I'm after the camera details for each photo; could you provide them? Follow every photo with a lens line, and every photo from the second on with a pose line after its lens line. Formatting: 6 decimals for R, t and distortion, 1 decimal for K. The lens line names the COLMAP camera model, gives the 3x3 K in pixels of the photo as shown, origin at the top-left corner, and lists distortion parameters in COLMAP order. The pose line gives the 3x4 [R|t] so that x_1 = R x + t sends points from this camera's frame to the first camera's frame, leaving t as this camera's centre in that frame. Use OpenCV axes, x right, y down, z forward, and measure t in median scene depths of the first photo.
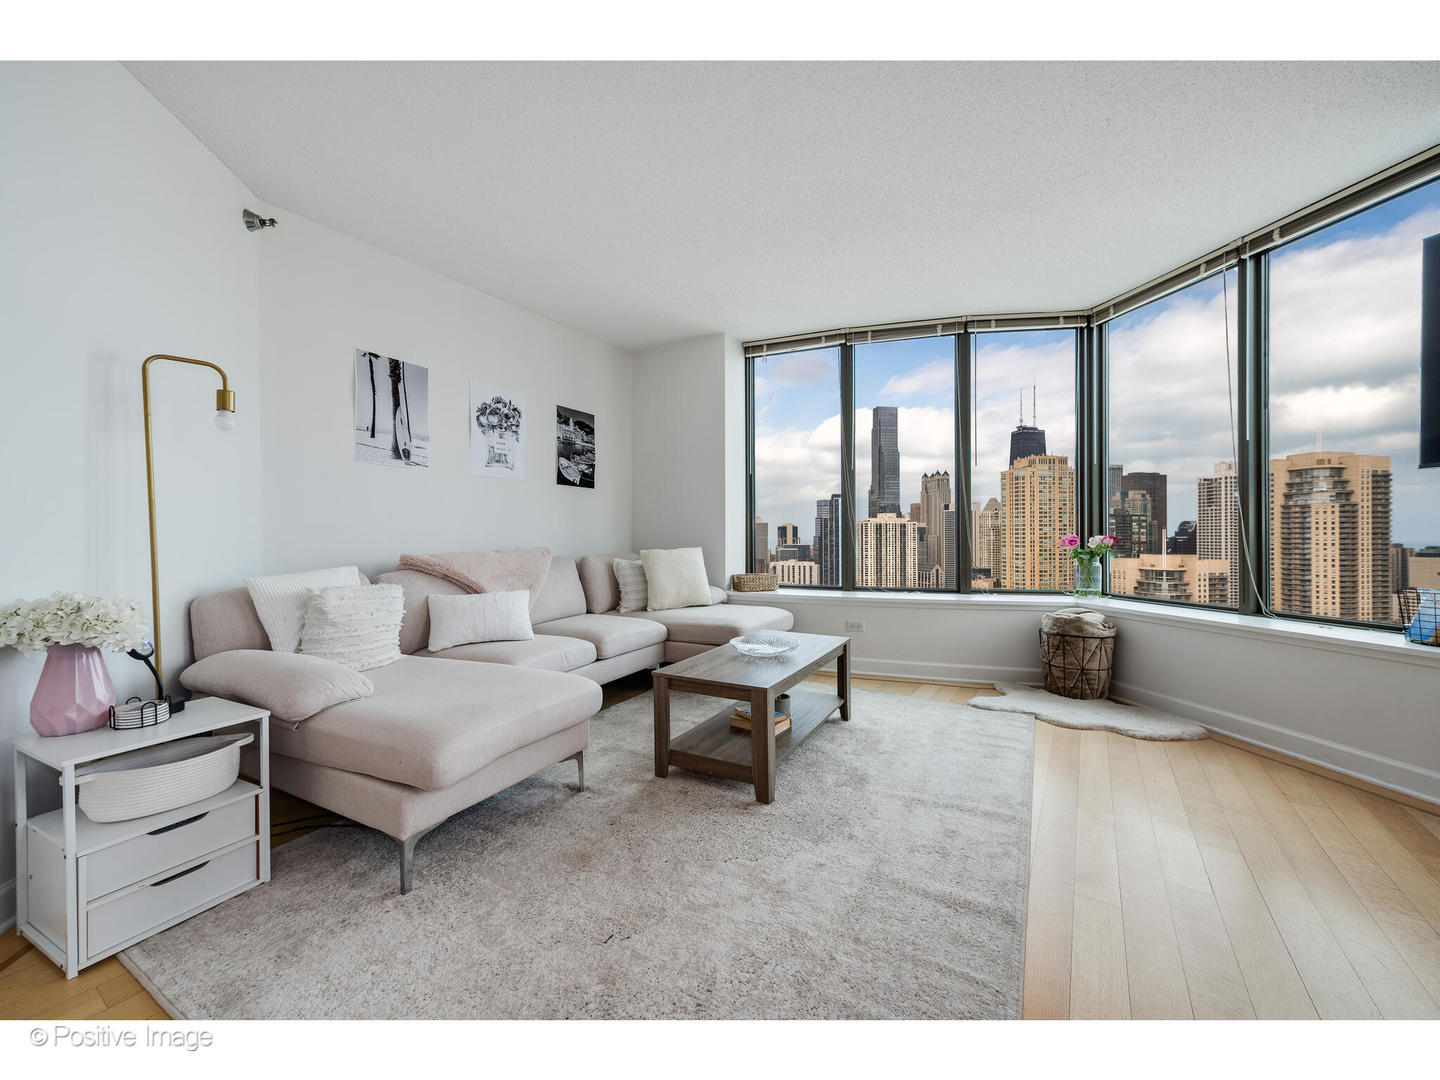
lens RADIAL K [[560.0, 0, 721.8], [0, 560.0, 536.3], [0, 0, 1]] dist [0.006782, -0.001154]
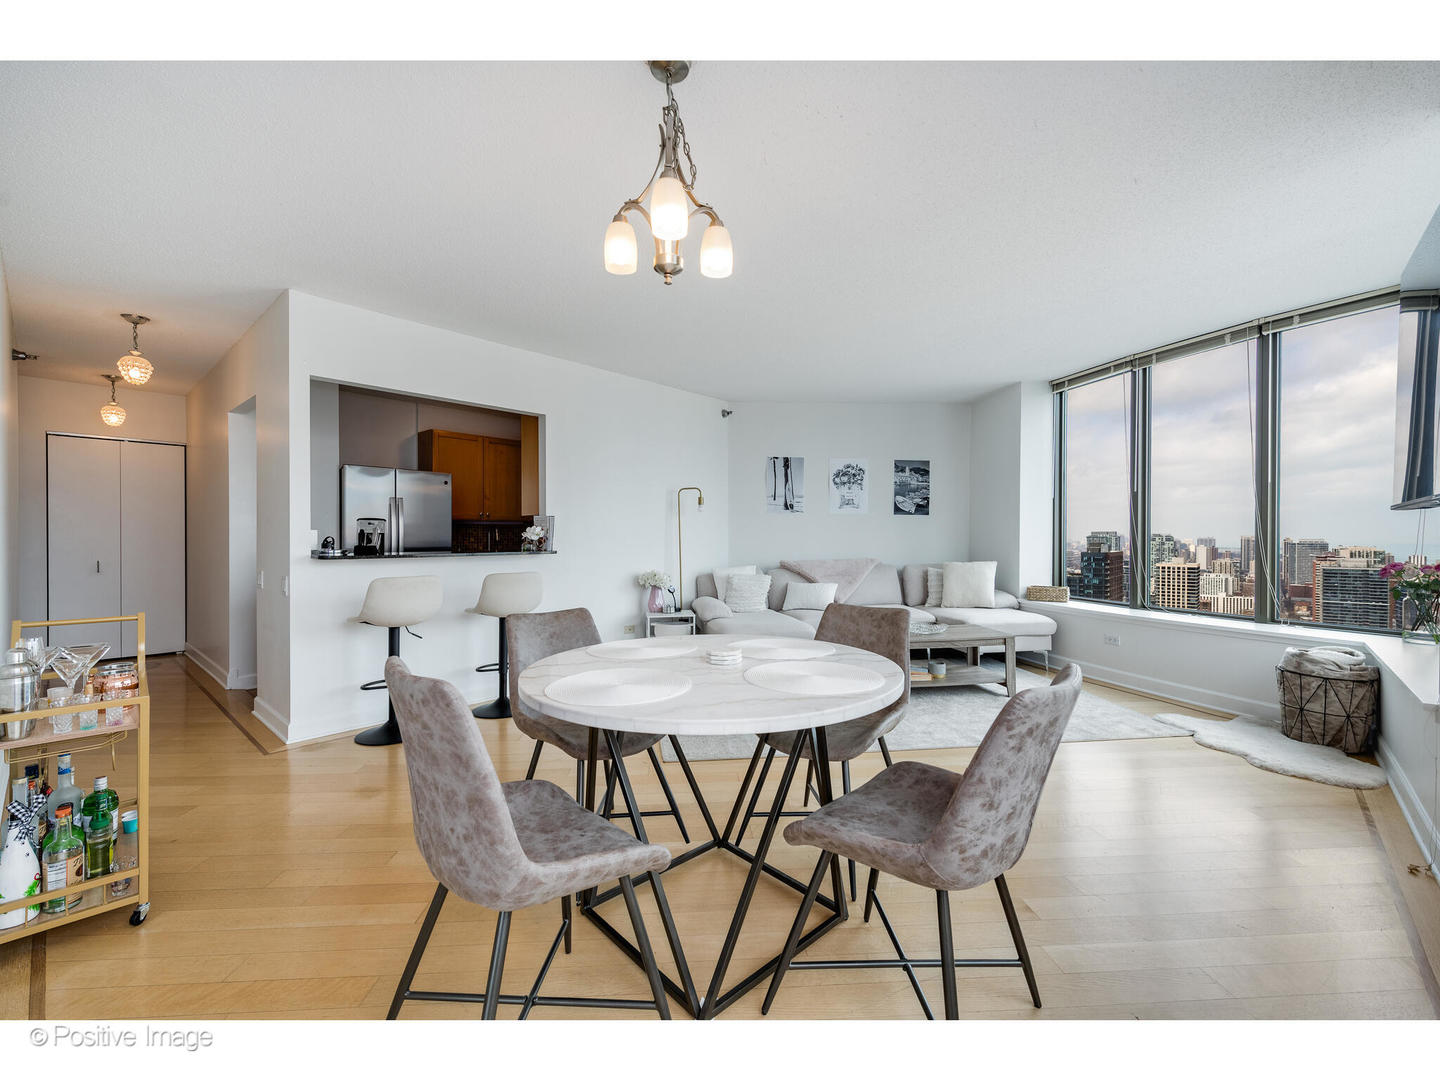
lens RADIAL K [[583.8, 0, 722.5], [0, 583.8, 543.5], [0, 0, 1]] dist [0.001190, -0.000217]
pose [[0.596351, 0.010397, -0.802657, 0.883663], [-0.001406, 0.999928, 0.011907, -0.047342], [0.802723, -0.005973, 0.596322, -0.352364]]
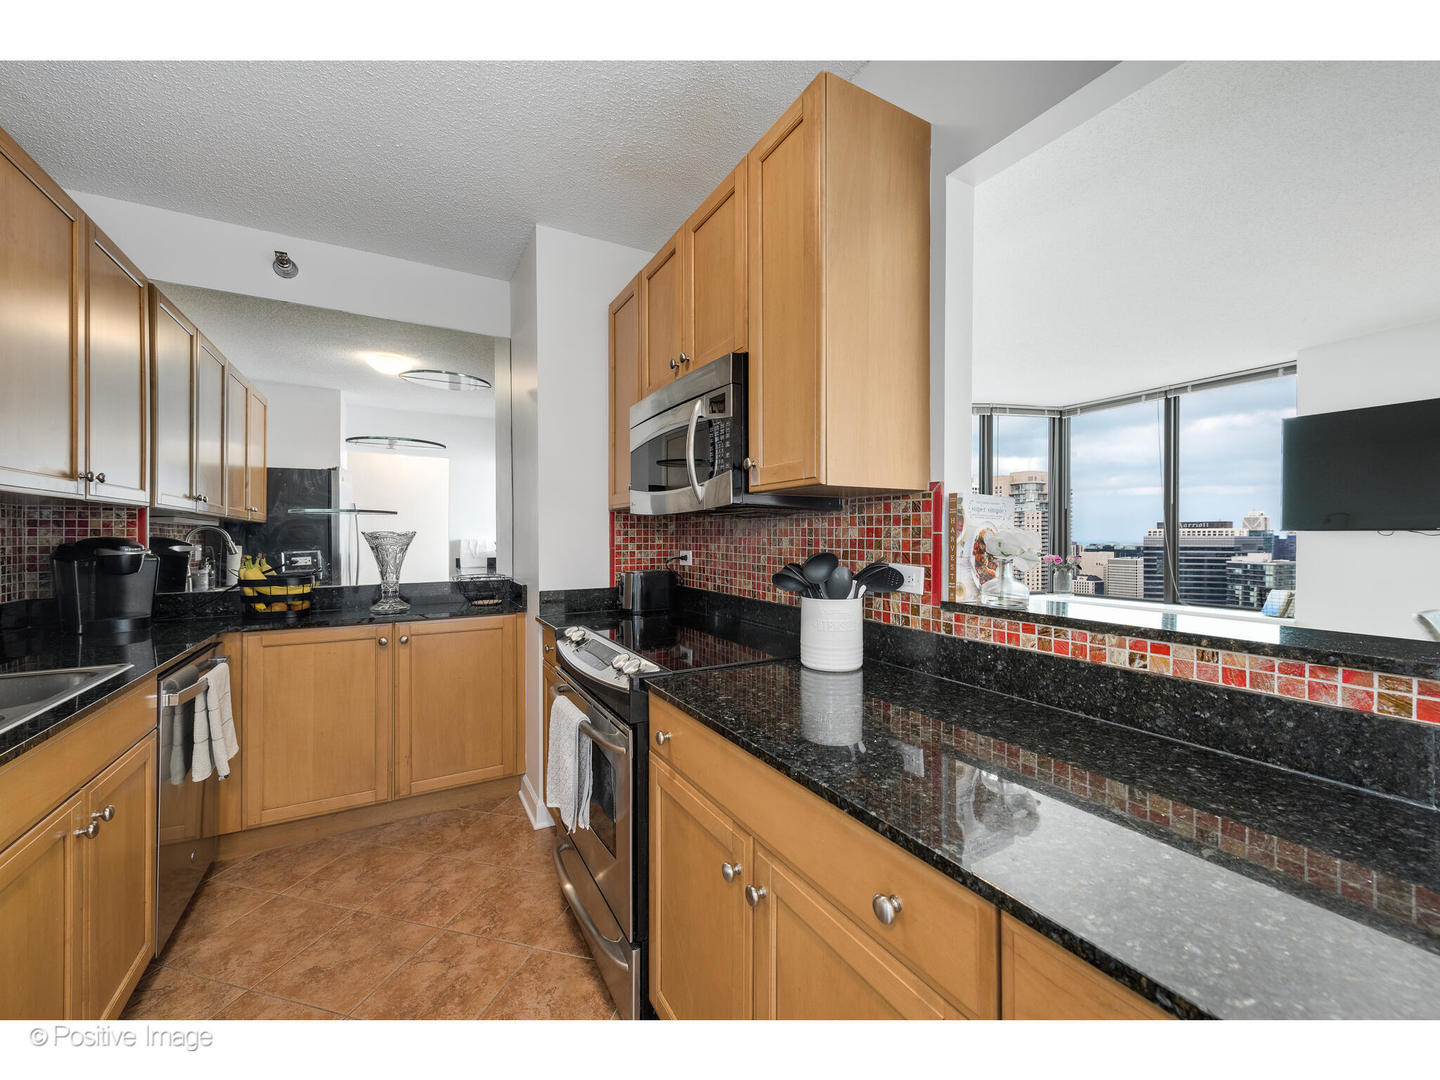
lens RADIAL K [[560.0, 0, 725.2], [0, 560.0, 533.4], [0, 0, 1]] dist [0.006782, -0.001154]
pose [[0.951654, 0.002682, 0.307160, -0.882395], [-0.001129, 0.999986, -0.005234, -0.067113], [-0.307170, 0.004634, 0.951644, -0.217341]]
